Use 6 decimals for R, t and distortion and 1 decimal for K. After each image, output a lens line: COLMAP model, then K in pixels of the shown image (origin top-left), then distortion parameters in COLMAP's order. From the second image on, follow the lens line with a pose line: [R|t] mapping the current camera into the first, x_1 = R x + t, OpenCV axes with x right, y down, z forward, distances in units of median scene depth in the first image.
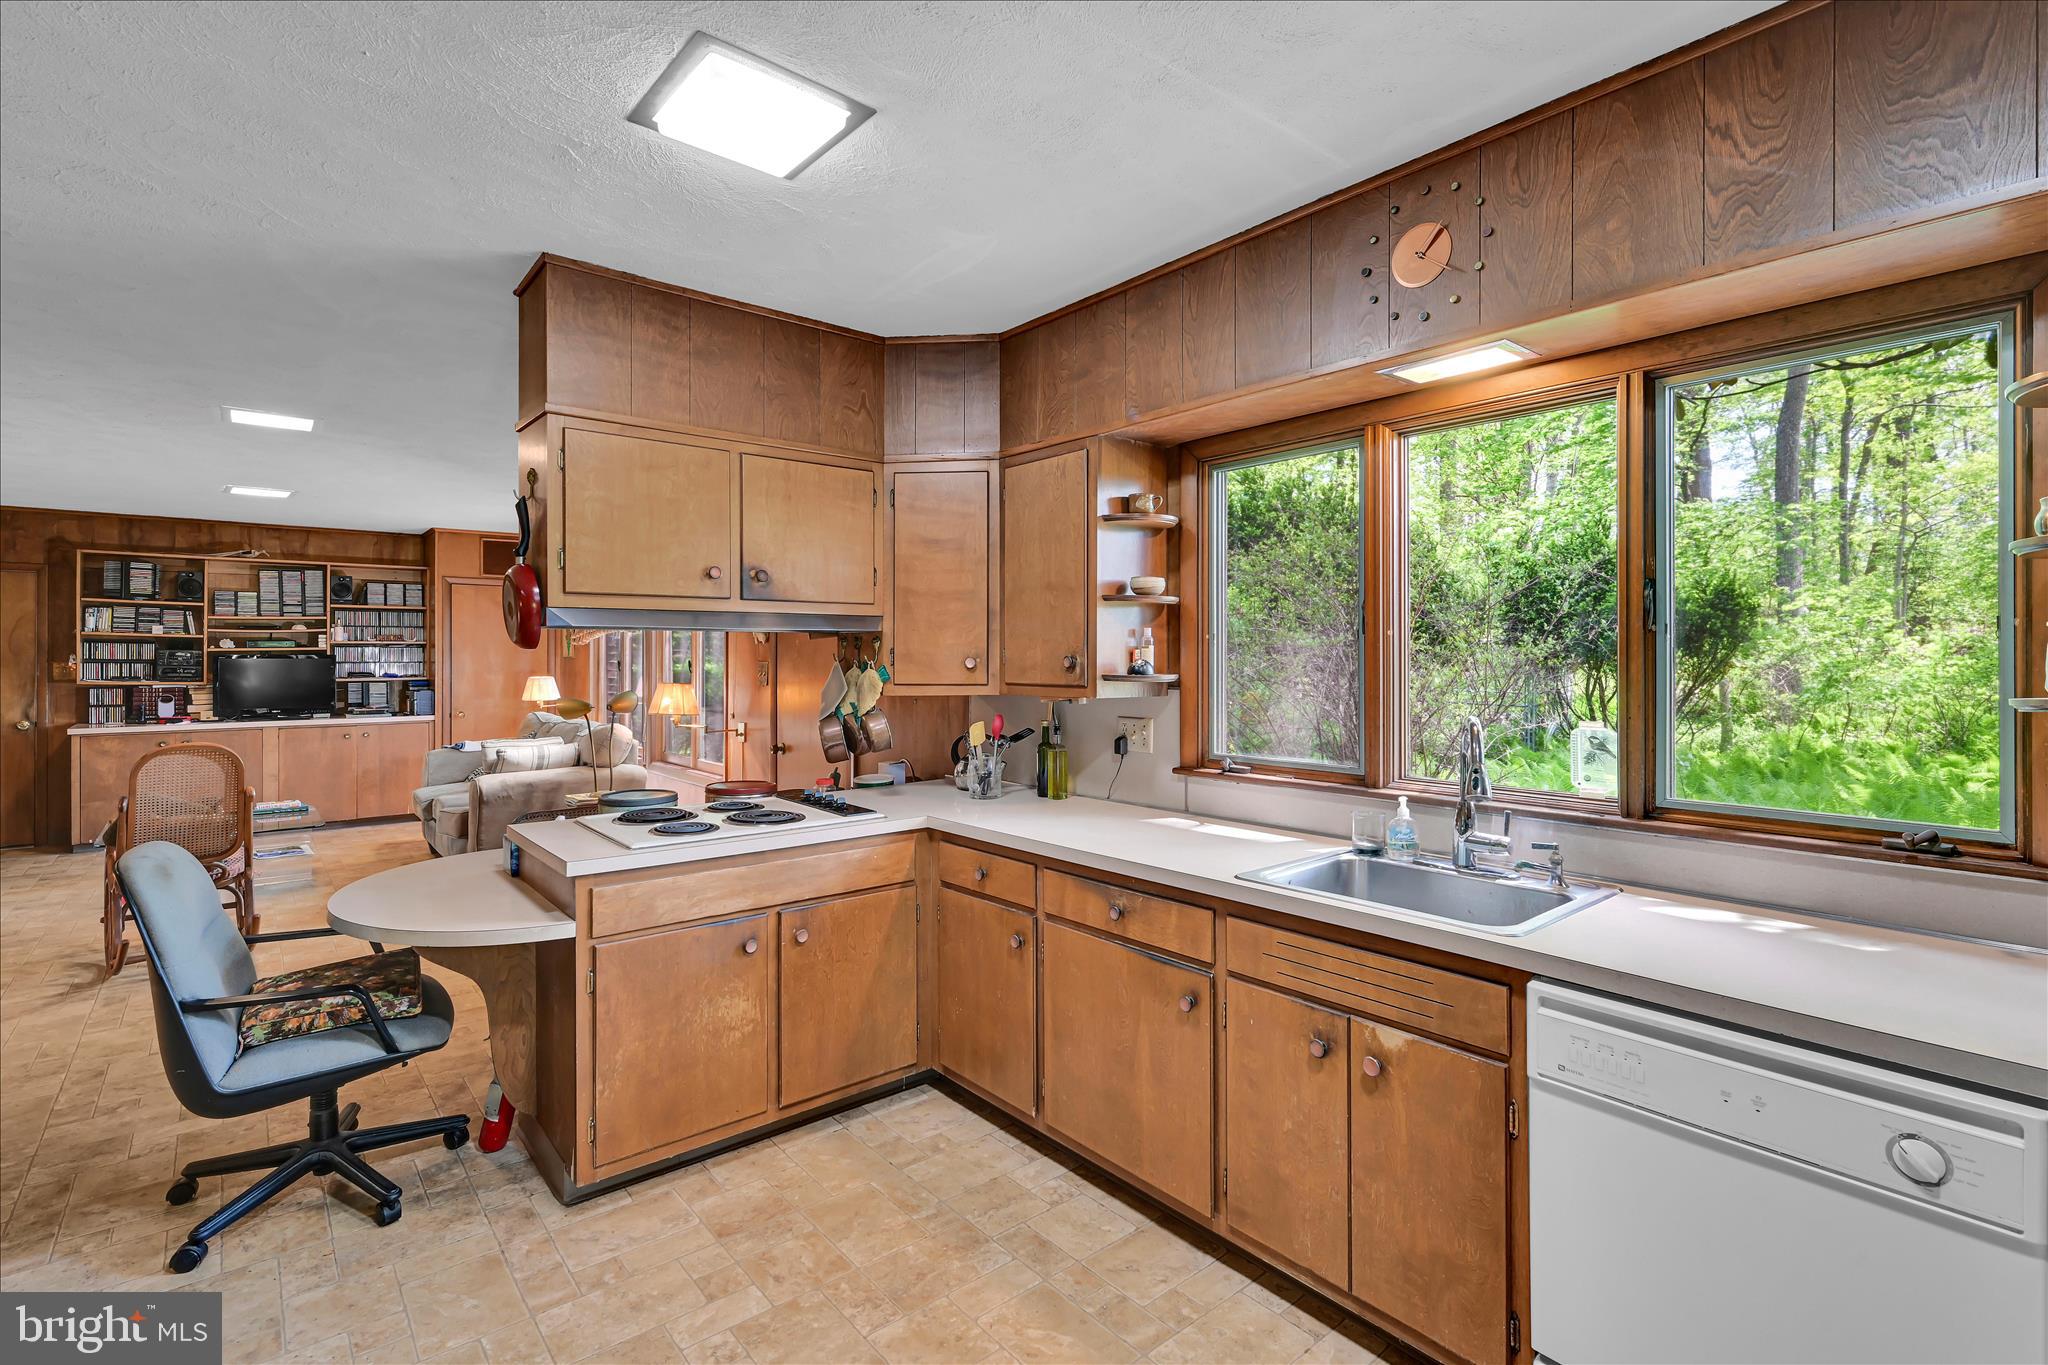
lens RADIAL K [[969.2, 0, 982.9], [0, 969.2, 649.6], [0, 0, 1]] dist [0.001521, 0.000207]
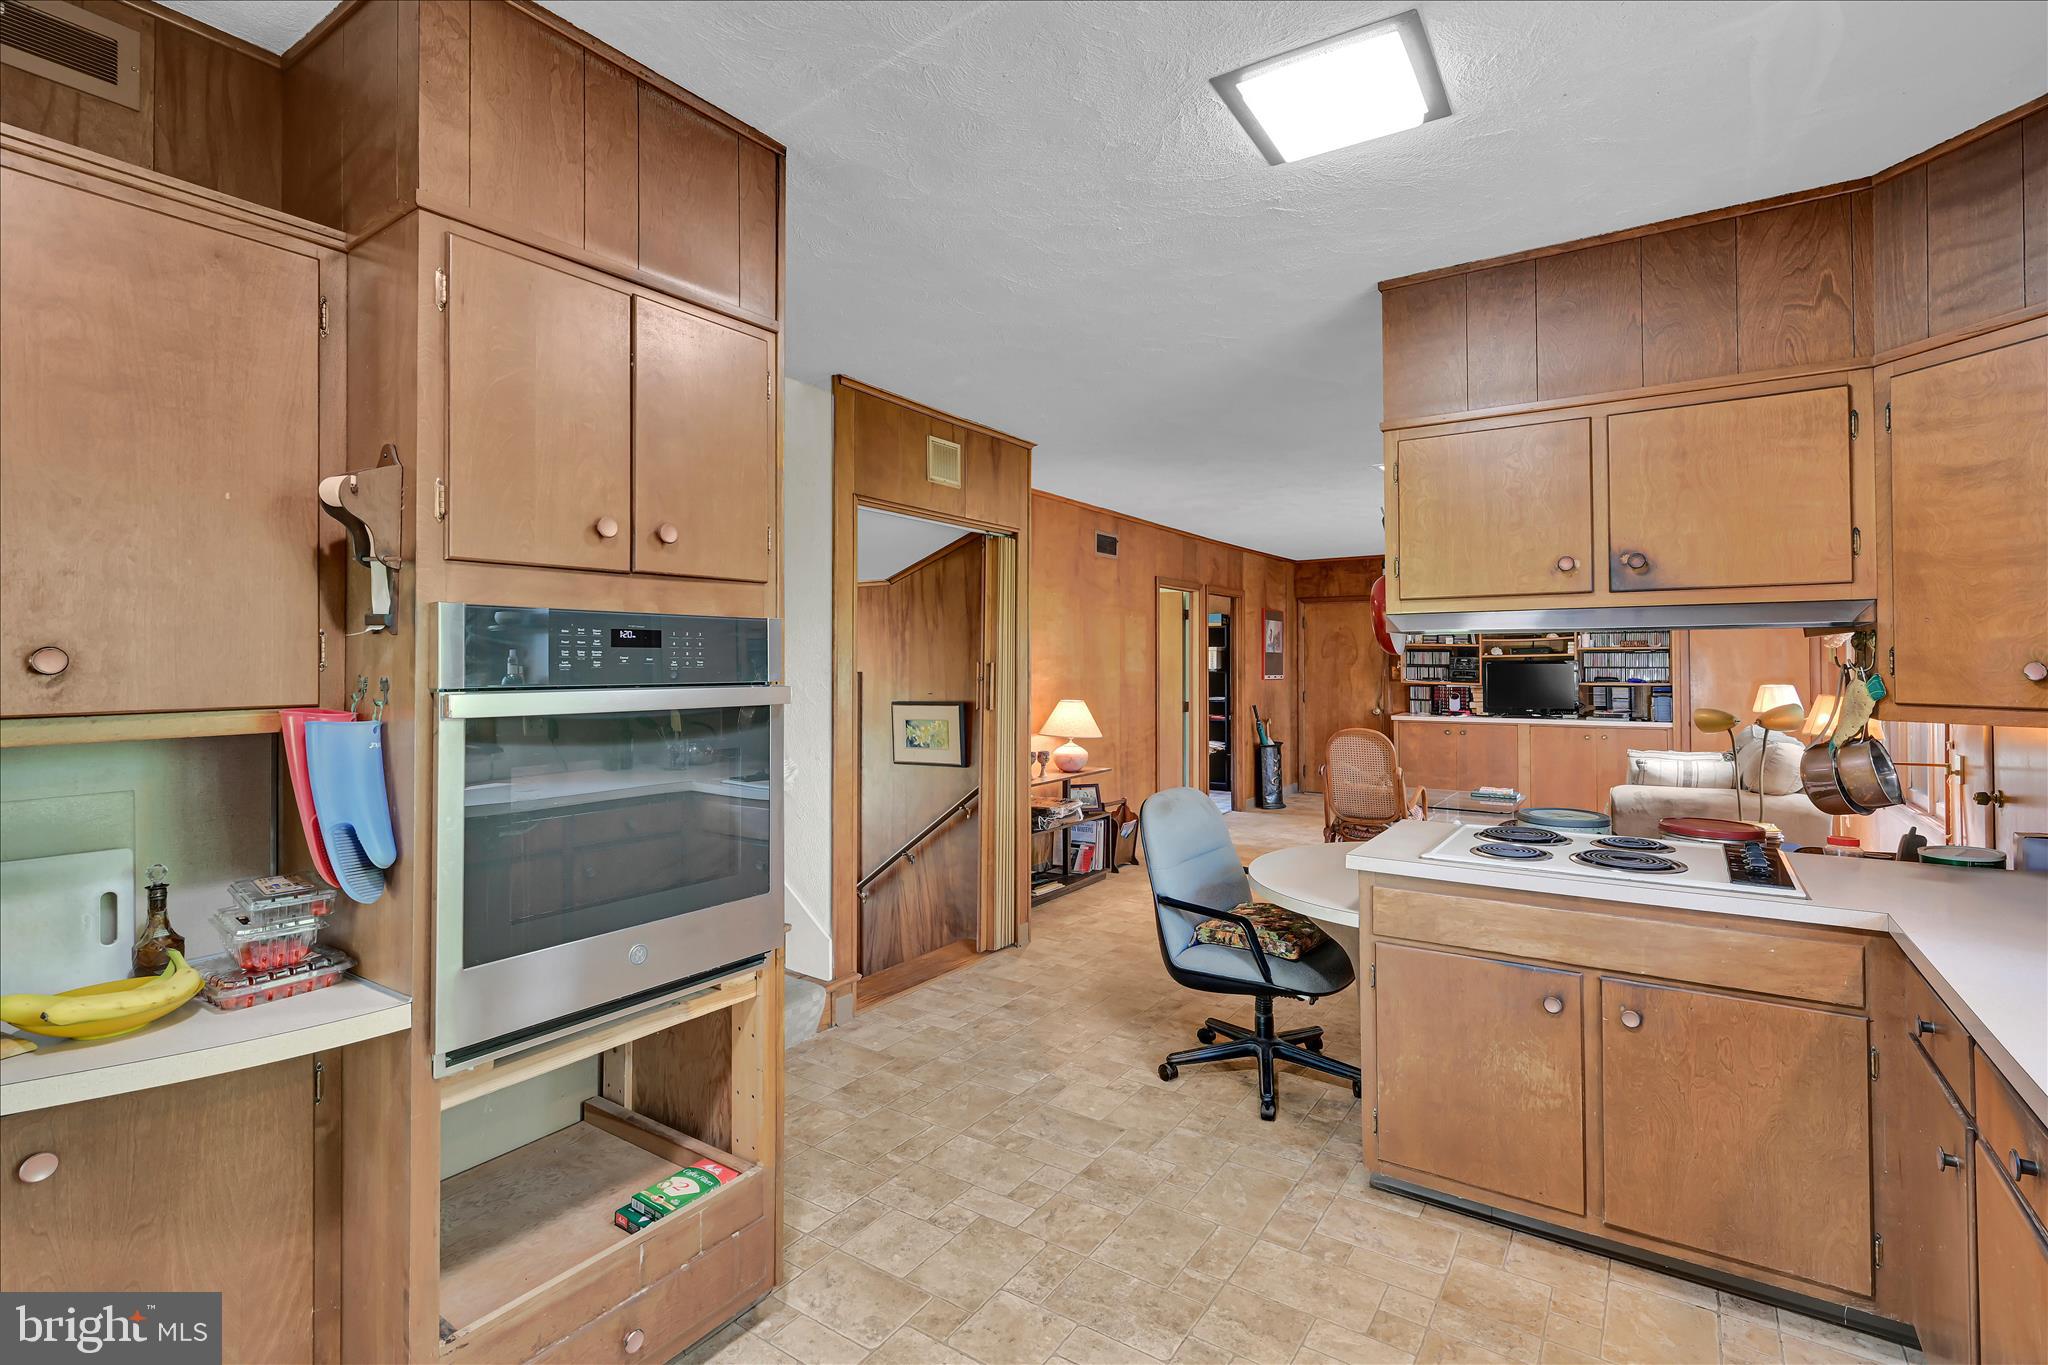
lens RADIAL K [[934.1, 0, 1020.8], [0, 934.1, 645.6], [0, 0, 1]] dist [0.000867, 0.000216]
pose [[0.296904, -0.018222, -0.954733, 0.338853], [0.008189, 0.999830, -0.016536, 0.002848], [0.954872, -0.002908, 0.297003, 0.266205]]
